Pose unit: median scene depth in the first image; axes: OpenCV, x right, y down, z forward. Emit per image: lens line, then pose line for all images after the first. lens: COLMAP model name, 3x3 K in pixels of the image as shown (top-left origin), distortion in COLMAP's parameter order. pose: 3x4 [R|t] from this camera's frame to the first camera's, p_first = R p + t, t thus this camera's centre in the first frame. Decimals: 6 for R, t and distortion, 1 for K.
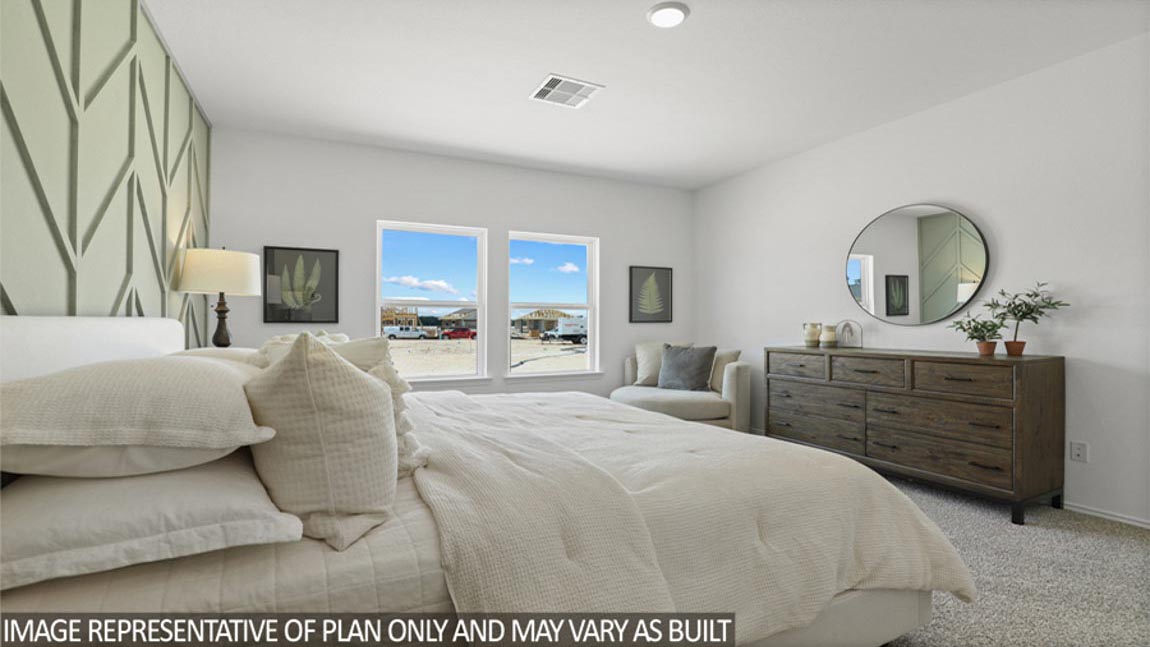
lens RADIAL K [[534.2, 0, 575.0], [0, 534.2, 323.5], [0, 0, 1]] dist [-0.050592, 0.016890]
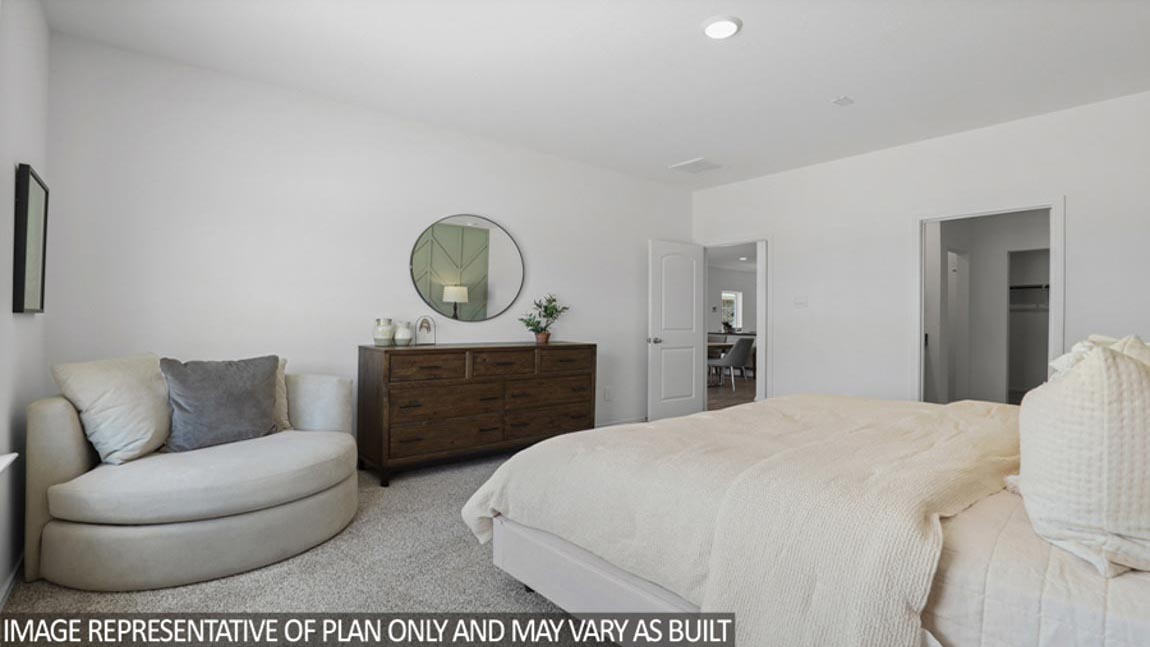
lens RADIAL K [[534.2, 0, 575.0], [0, 534.2, 323.5], [0, 0, 1]] dist [-0.050592, 0.016890]
pose [[-0.251019, -0.004446, 0.967972, -0.547039], [-0.007154, 0.999971, 0.002738, 0.002953], [-0.967956, -0.006238, -0.251043, 1.105608]]
